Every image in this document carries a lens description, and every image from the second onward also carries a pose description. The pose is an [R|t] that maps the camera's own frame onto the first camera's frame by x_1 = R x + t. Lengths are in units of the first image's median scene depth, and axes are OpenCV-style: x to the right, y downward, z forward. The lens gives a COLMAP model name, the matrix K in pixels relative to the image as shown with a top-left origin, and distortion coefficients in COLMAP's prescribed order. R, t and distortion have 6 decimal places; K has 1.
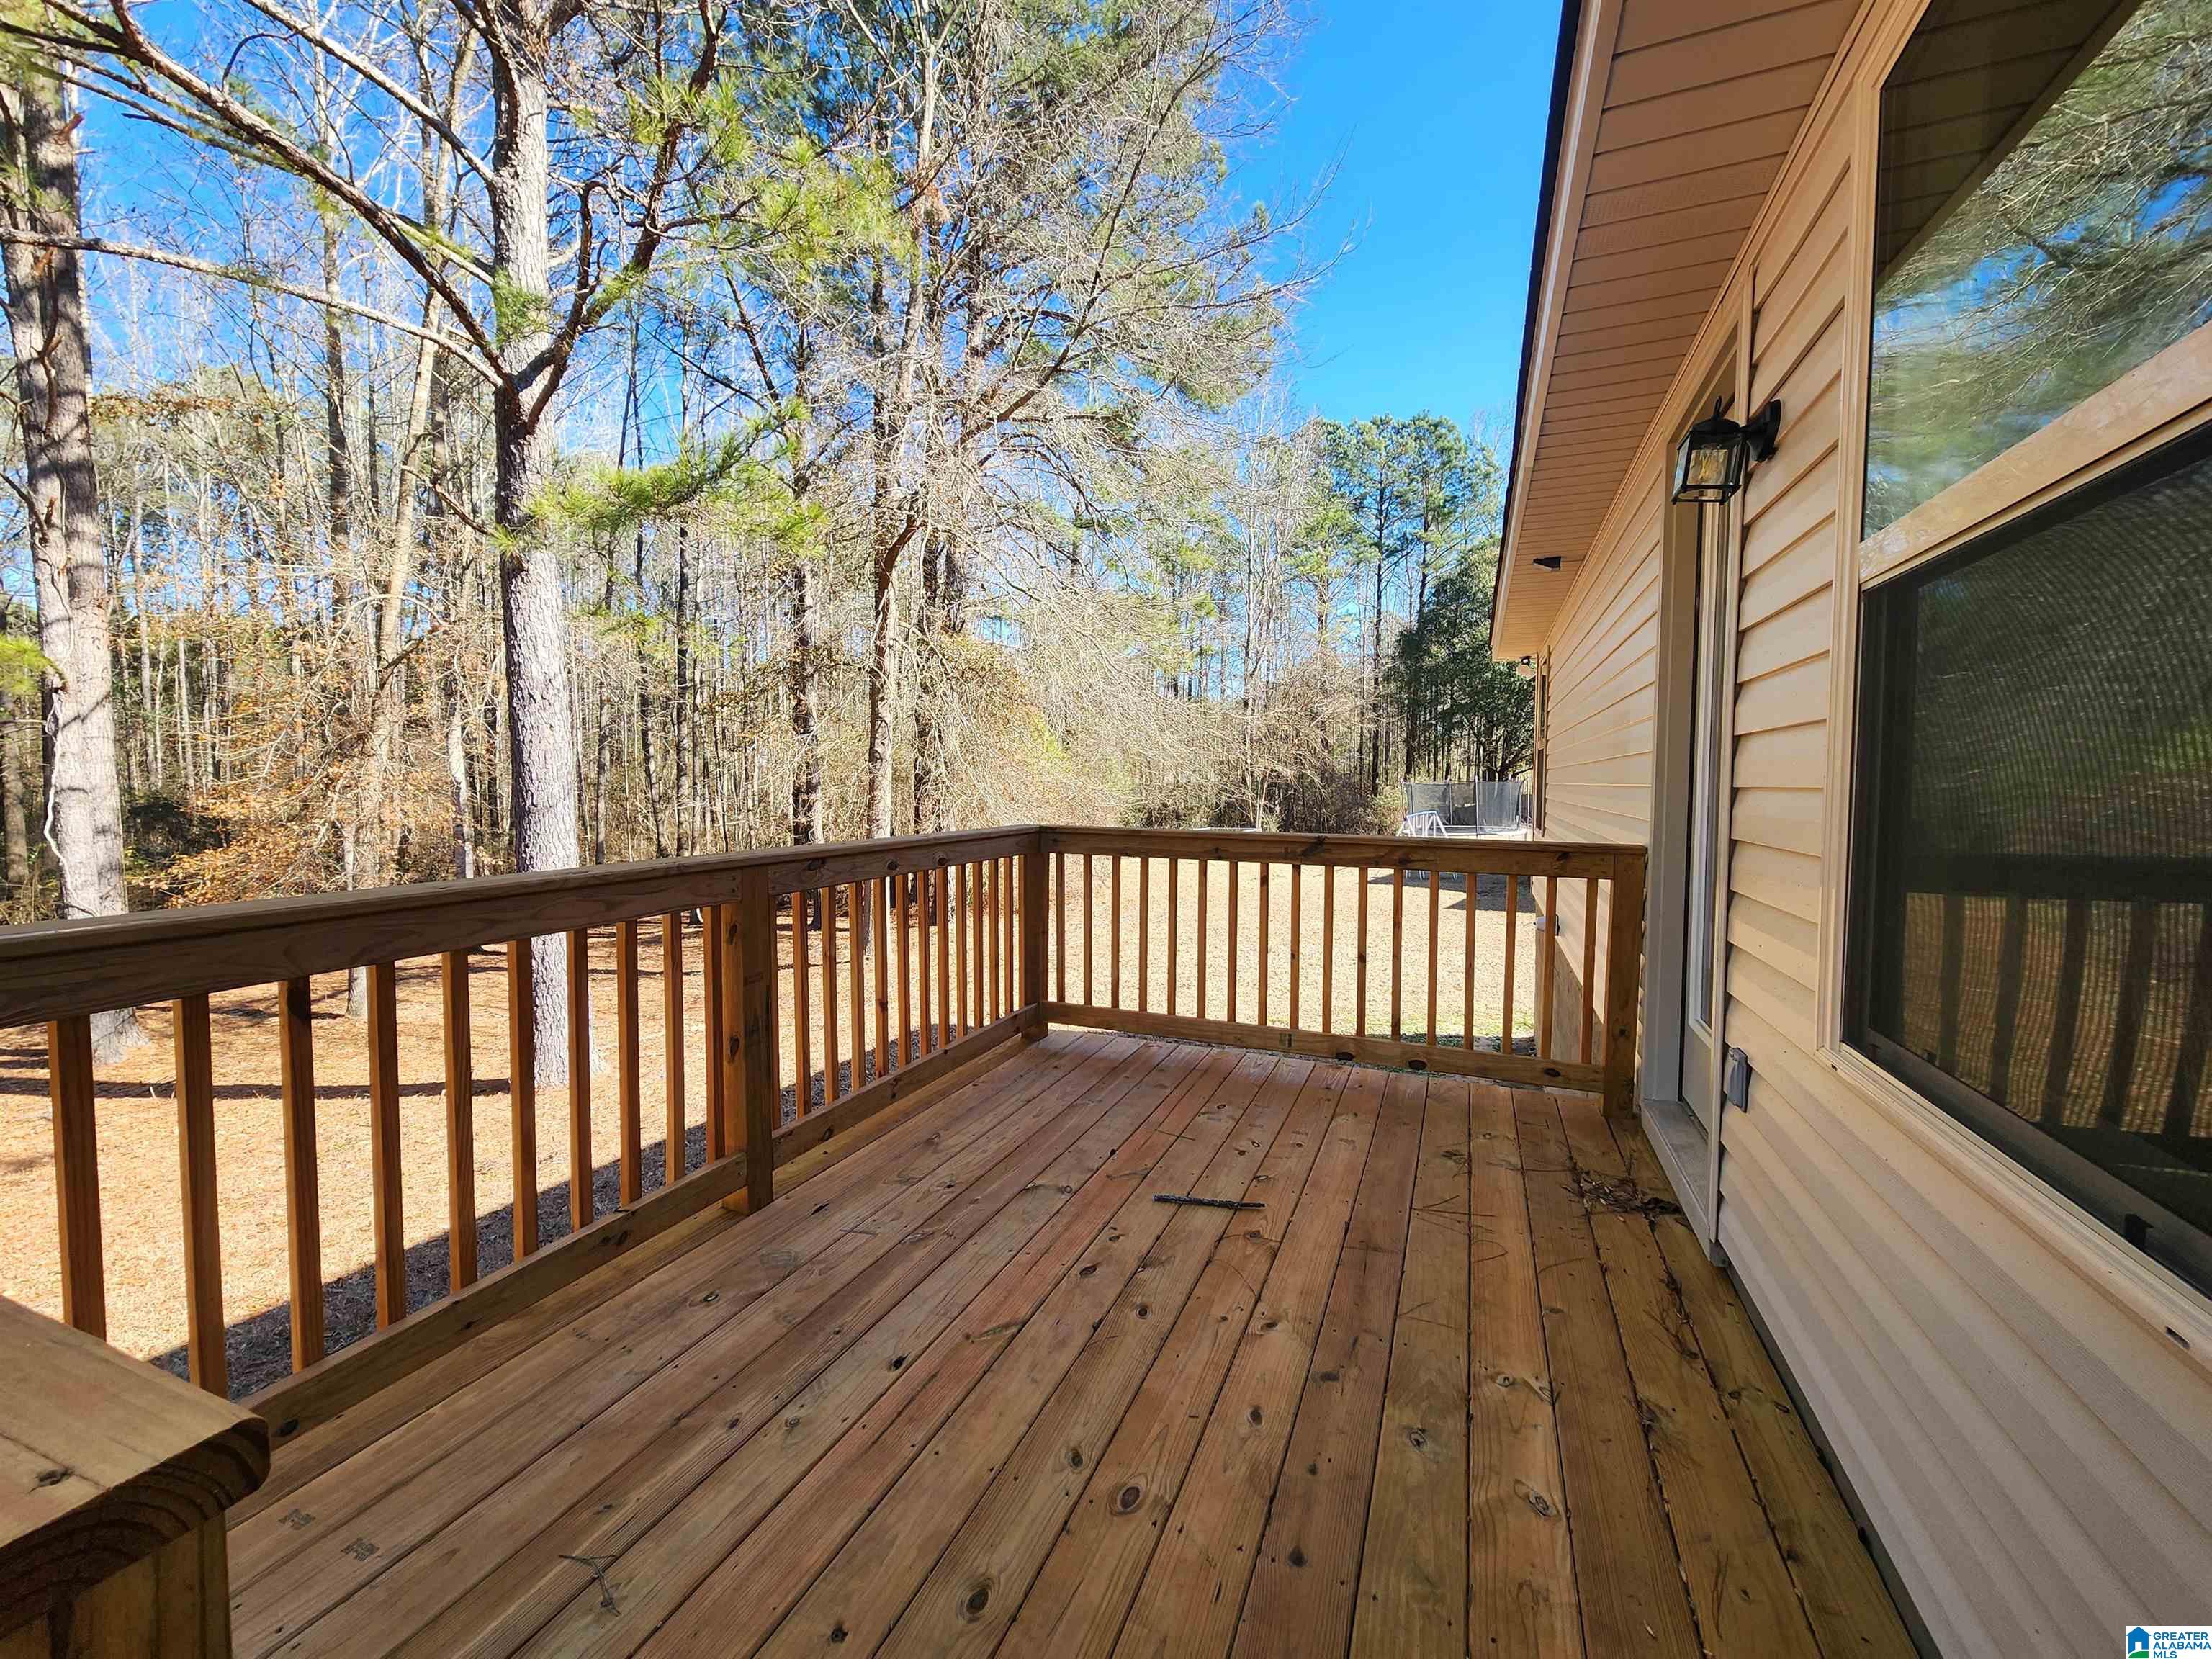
lens RADIAL K [[909.6, 0, 1109.5], [0, 909.6, 823.2], [0, 0, 1]] dist [-0.002454, 0.001422]
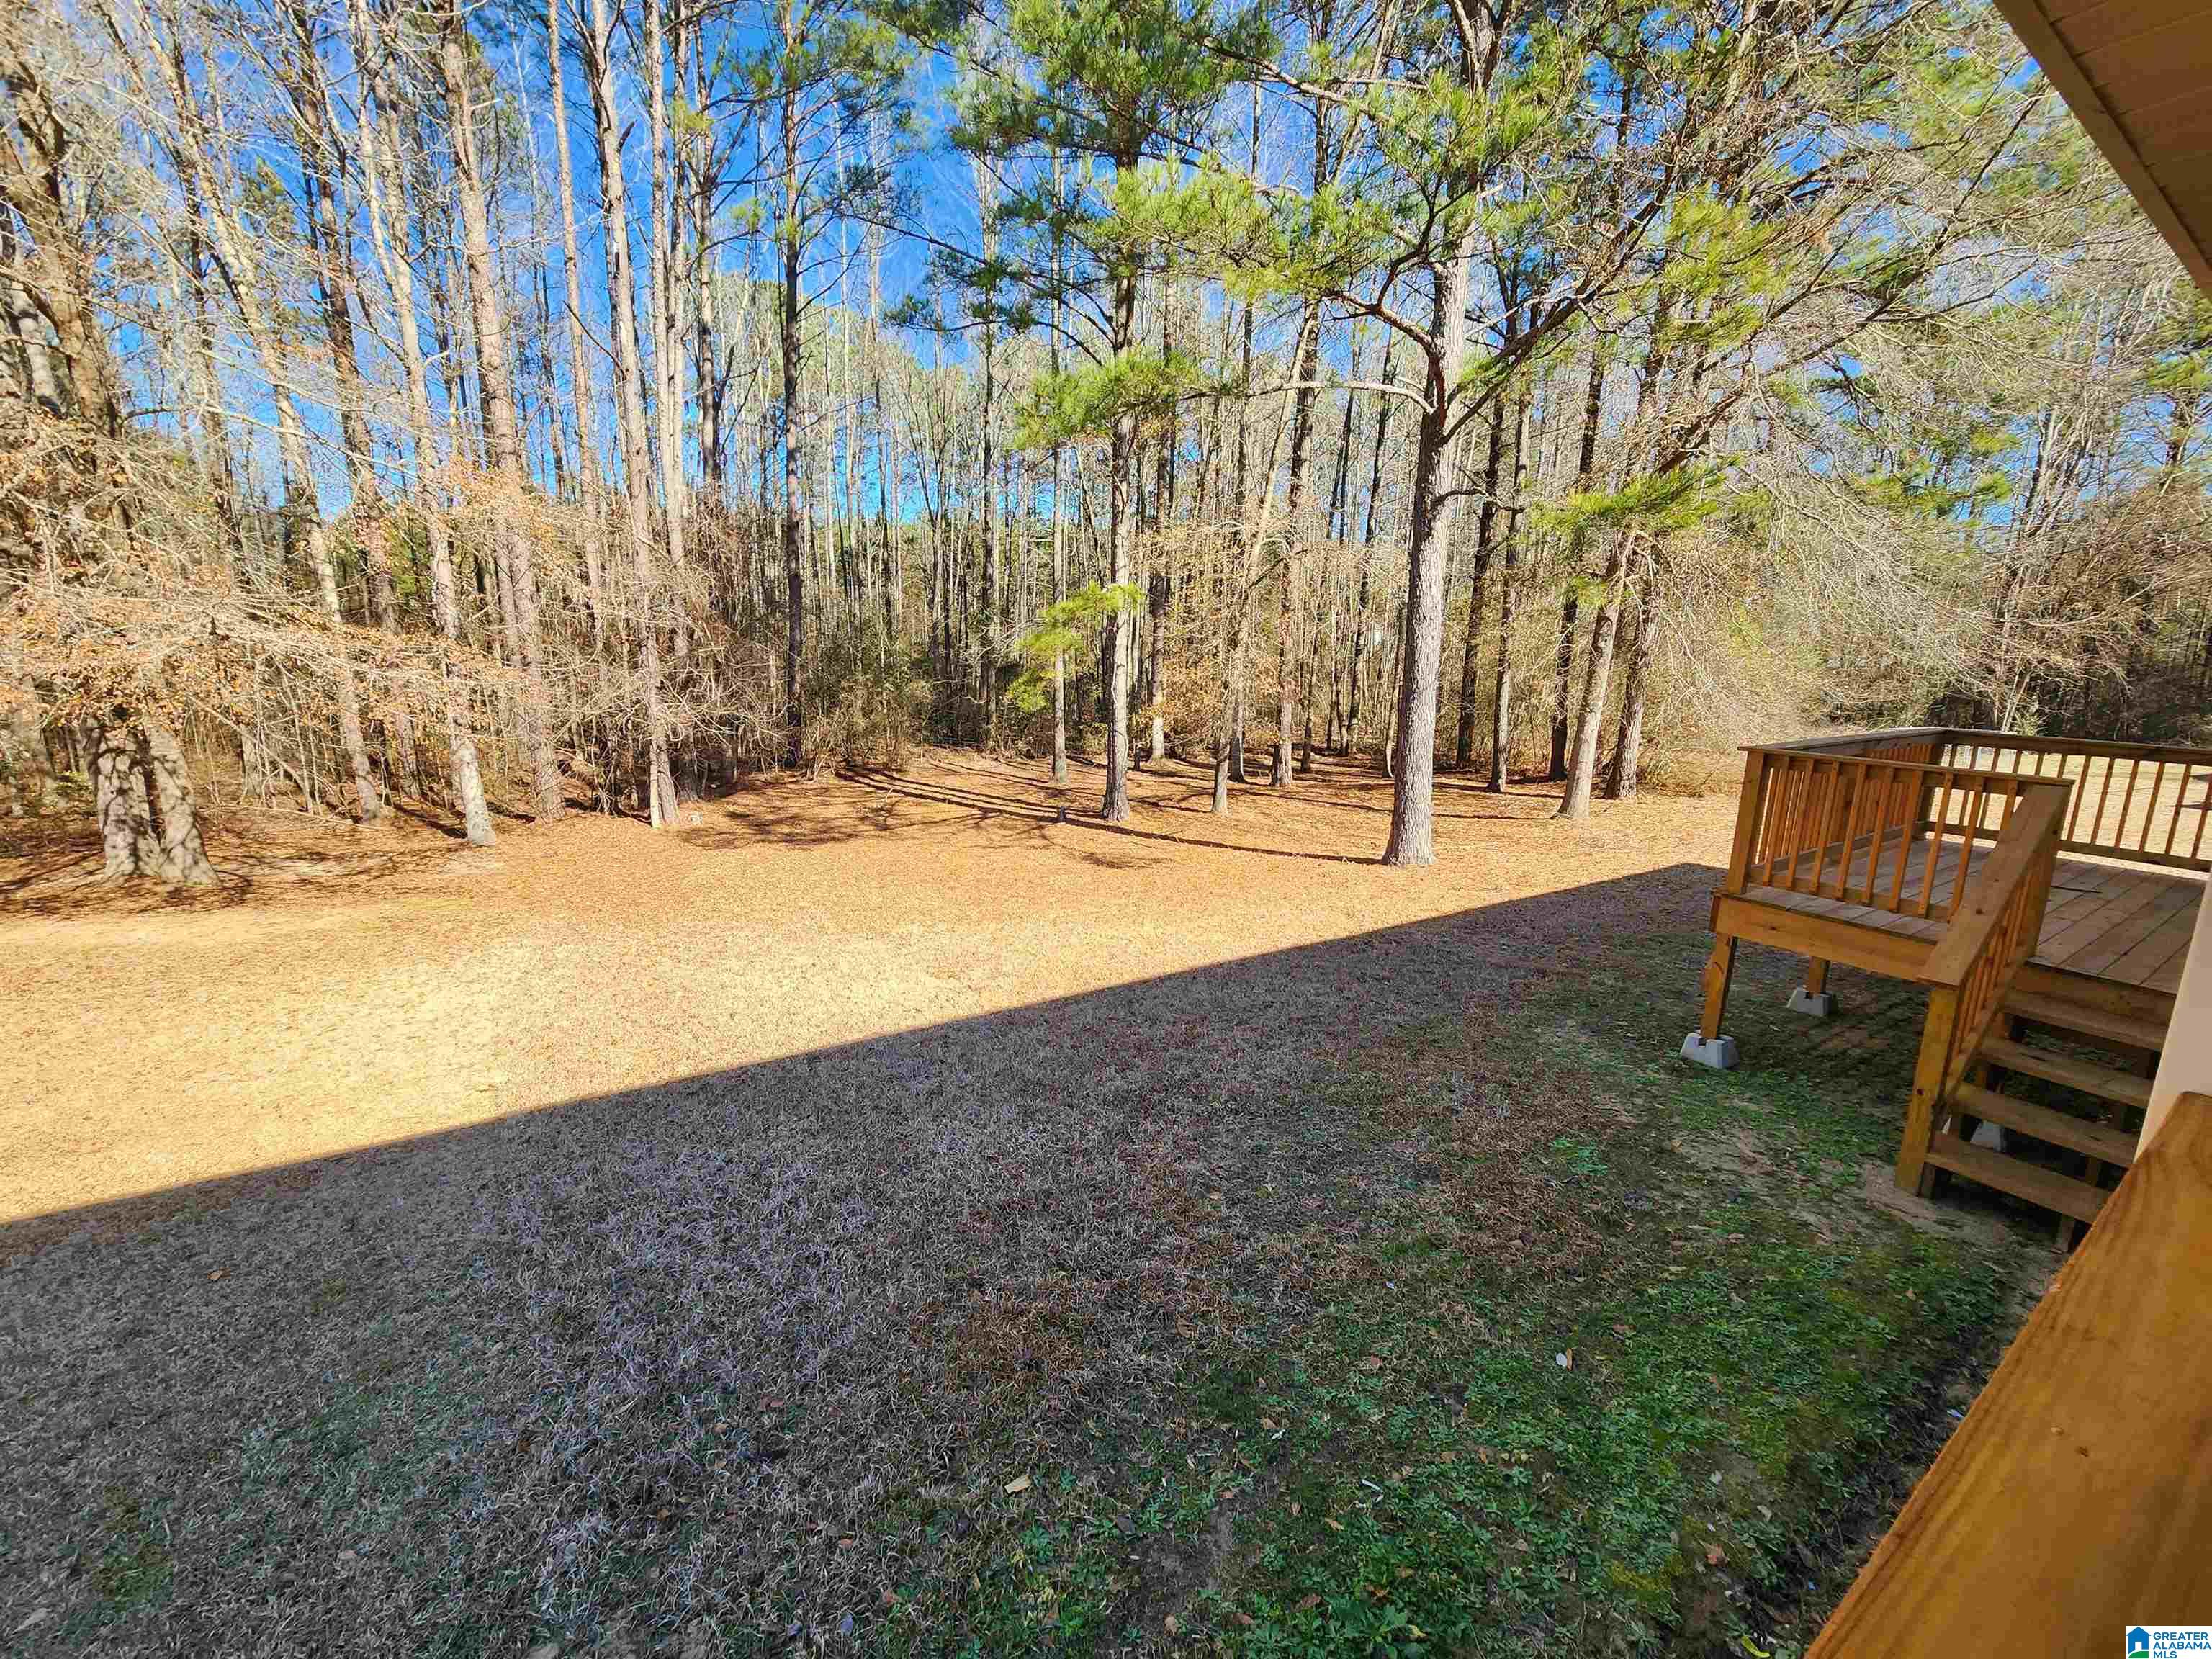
lens RADIAL K [[909.6, 0, 1128.2], [0, 909.6, 812.9], [0, 0, 1]] dist [-0.002454, 0.001422]
pose [[0.830475, 0.121001, -0.543755, -0.155252], [-0.048859, 0.988184, 0.145278, -0.017540], [0.554909, -0.094082, 0.826574, -0.437148]]
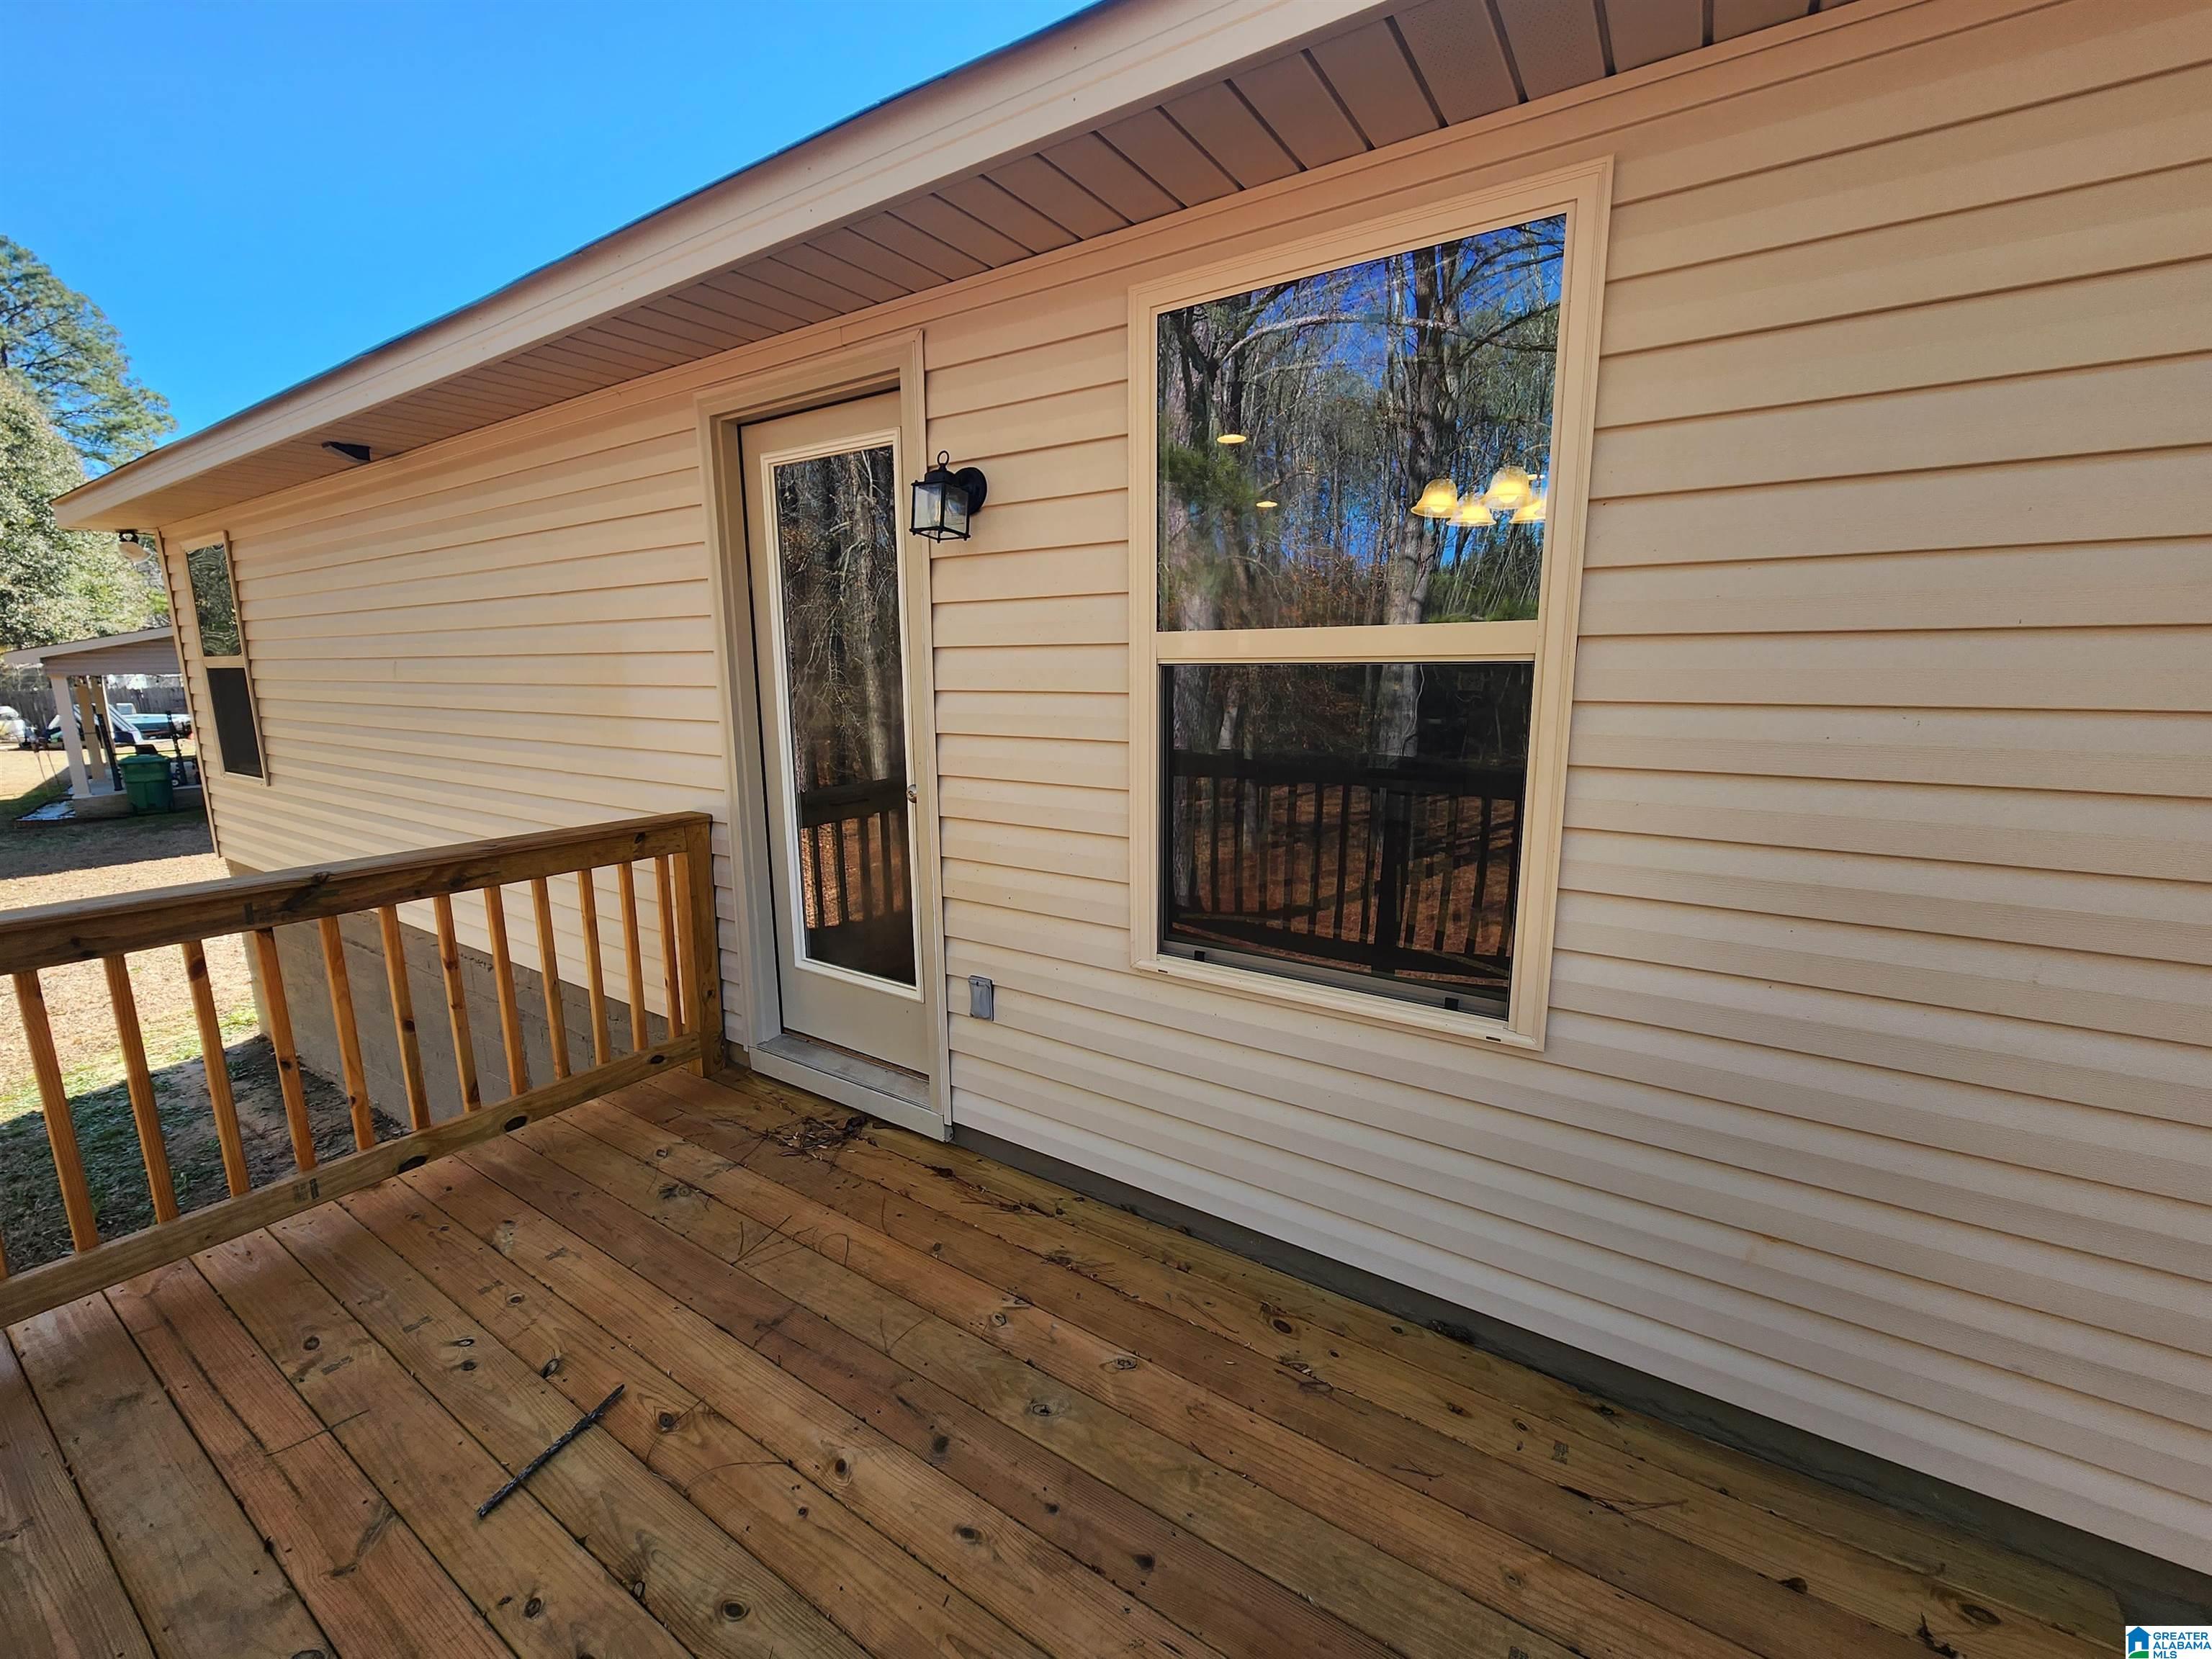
lens RADIAL K [[909.6, 0, 1093.4], [0, 909.6, 835.5], [0, 0, 1]] dist [-0.002454, 0.001422]
pose [[0.201446, -0.194299, 0.960035, -0.094475], [0.054949, 0.980826, 0.186977, -0.035642], [-0.977957, 0.015087, 0.208260, 0.112375]]
